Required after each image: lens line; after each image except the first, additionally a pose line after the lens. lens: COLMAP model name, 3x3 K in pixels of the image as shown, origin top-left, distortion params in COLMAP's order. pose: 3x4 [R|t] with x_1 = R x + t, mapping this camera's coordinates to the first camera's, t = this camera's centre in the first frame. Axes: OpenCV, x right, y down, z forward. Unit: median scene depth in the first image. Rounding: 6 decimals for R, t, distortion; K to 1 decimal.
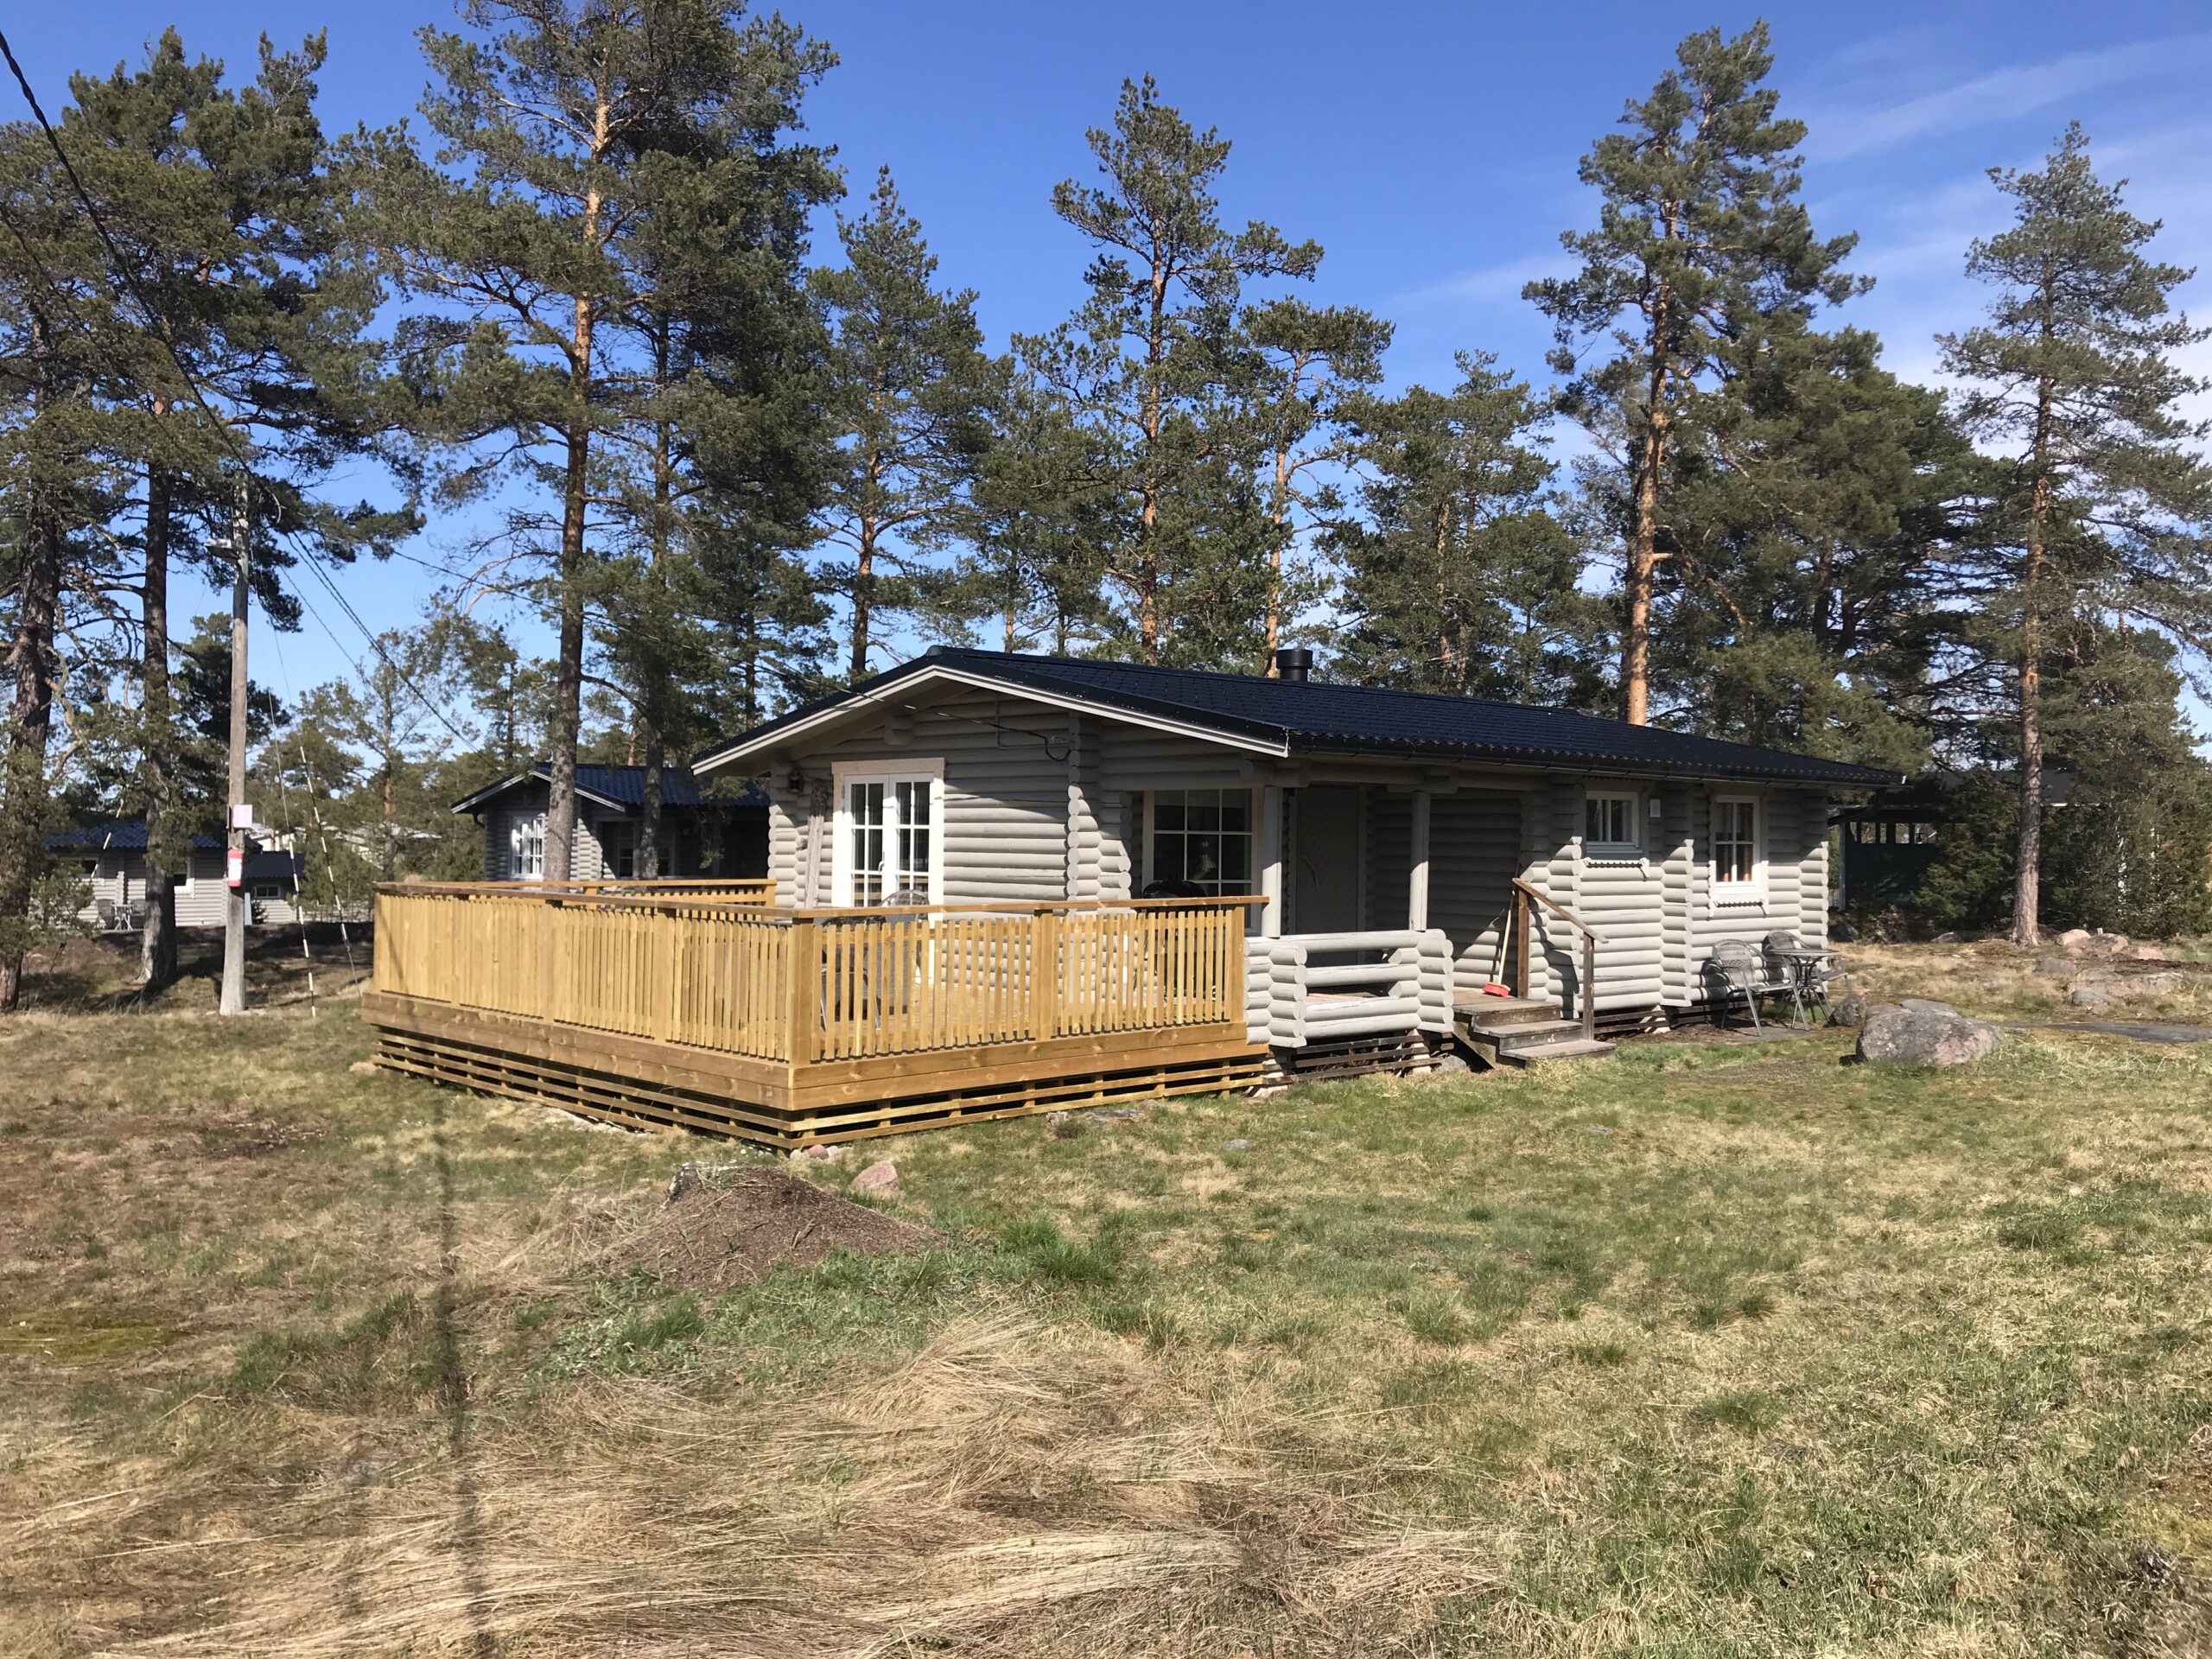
lens RADIAL K [[1849.6, 0, 1106.0], [0, 1849.6, 829.5], [0, 0, 1]] dist [0.083923, -0.139171]
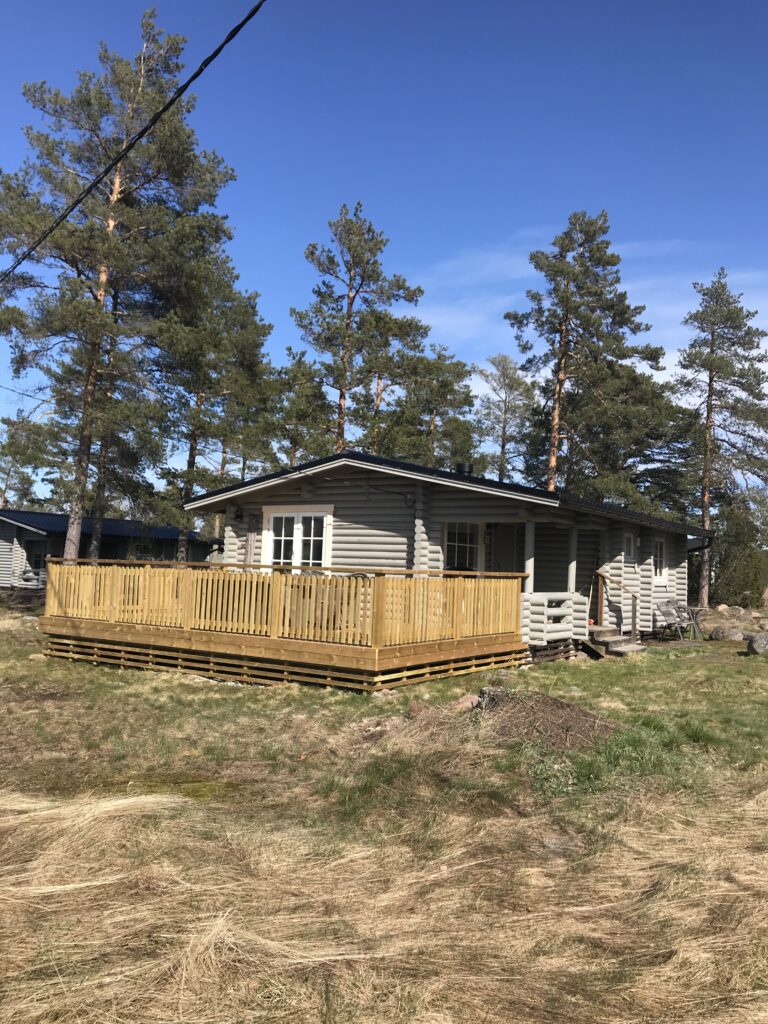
lens RADIAL K [[850.4, 0, 379.6], [0, 850.4, 507.9], [0, 0, 1]] dist [0.128752, -0.394797]
pose [[0.973995, 0.040291, 0.222959, -0.240348], [-0.026212, 0.997492, -0.065748, 0.024427], [-0.225048, 0.058194, 0.972608, 0.069936]]
